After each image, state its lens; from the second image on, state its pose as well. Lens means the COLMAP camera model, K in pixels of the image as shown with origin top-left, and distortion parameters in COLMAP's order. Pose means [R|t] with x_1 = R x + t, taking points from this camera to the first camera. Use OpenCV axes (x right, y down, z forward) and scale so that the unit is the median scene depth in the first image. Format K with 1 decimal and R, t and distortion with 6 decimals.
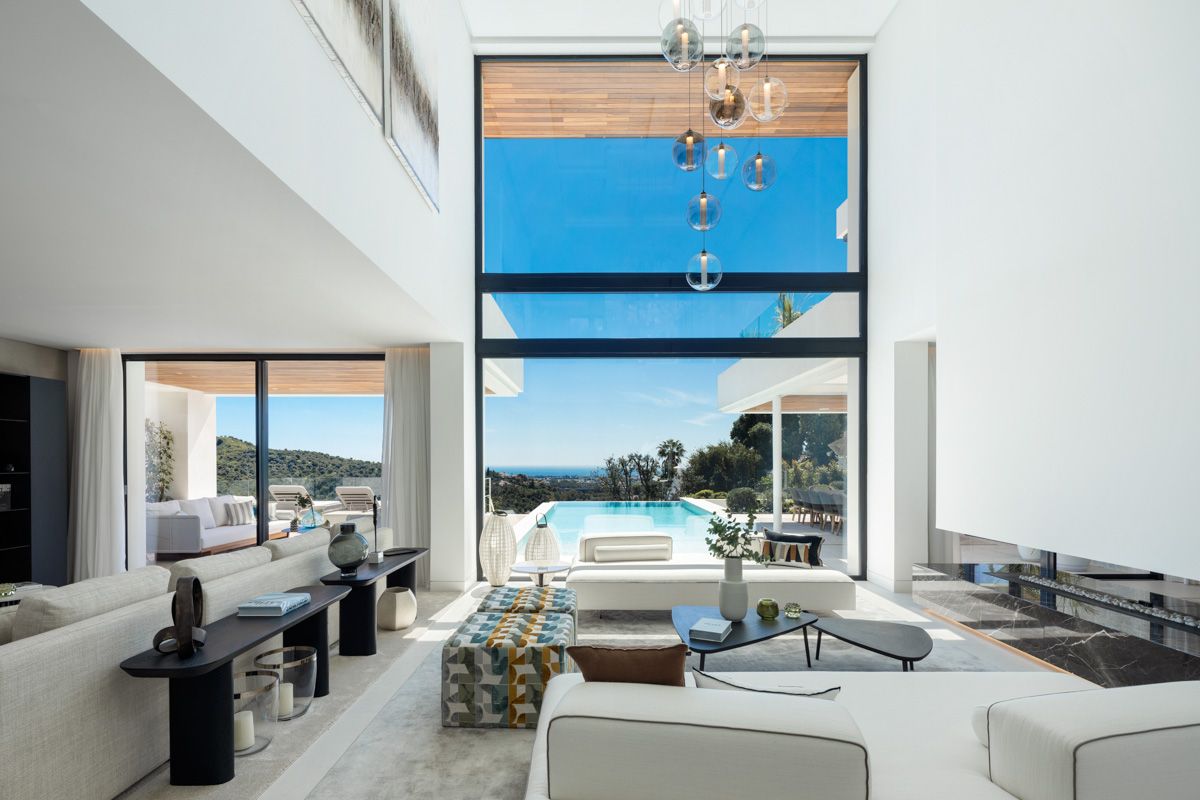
lens RADIAL K [[578.4, 0, 600.4], [0, 578.4, 466.9], [0, 0, 1]] dist [-0.000998, -0.002477]
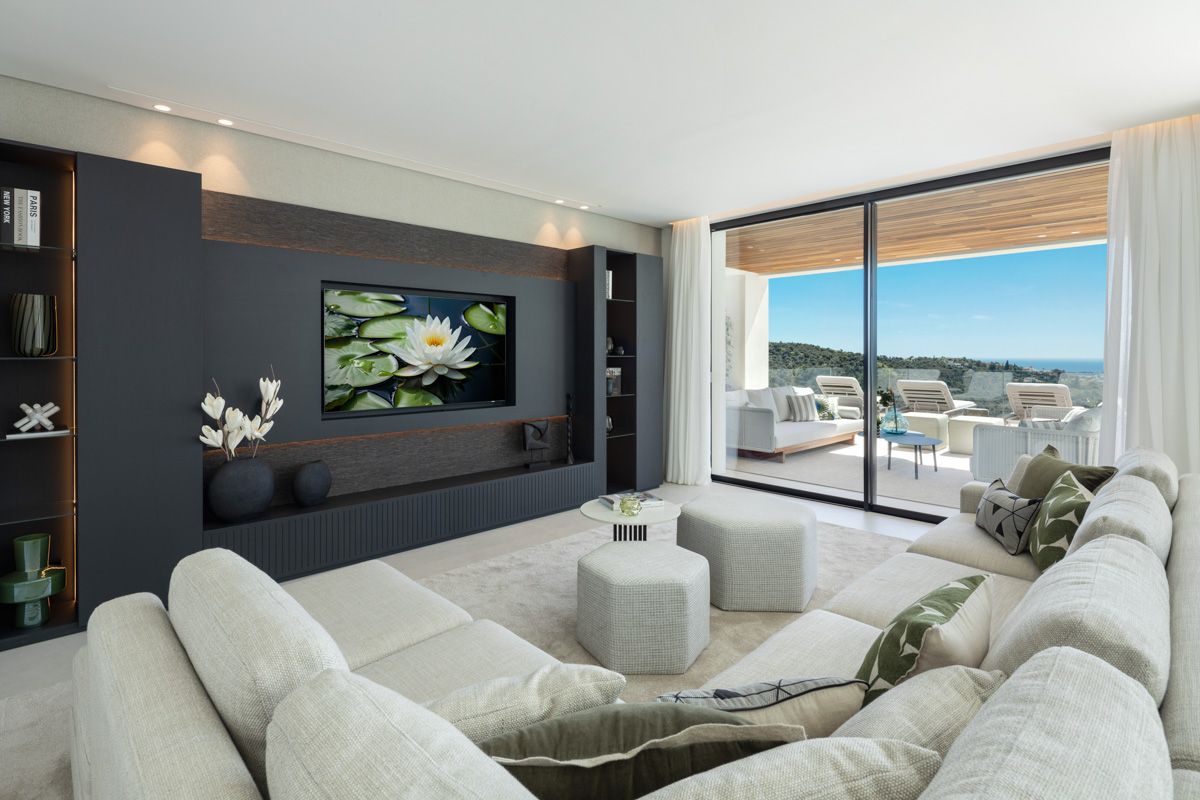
lens RADIAL K [[578.4, 0, 594.3], [0, 578.4, 361.9], [0, 0, 1]] dist [-0.000998, -0.002477]
pose [[0.693224, 0.010586, -0.720644, -0.255861], [-0.006998, 0.999944, 0.007957, 0.008815], [0.720688, -0.000473, 0.693260, 0.214553]]
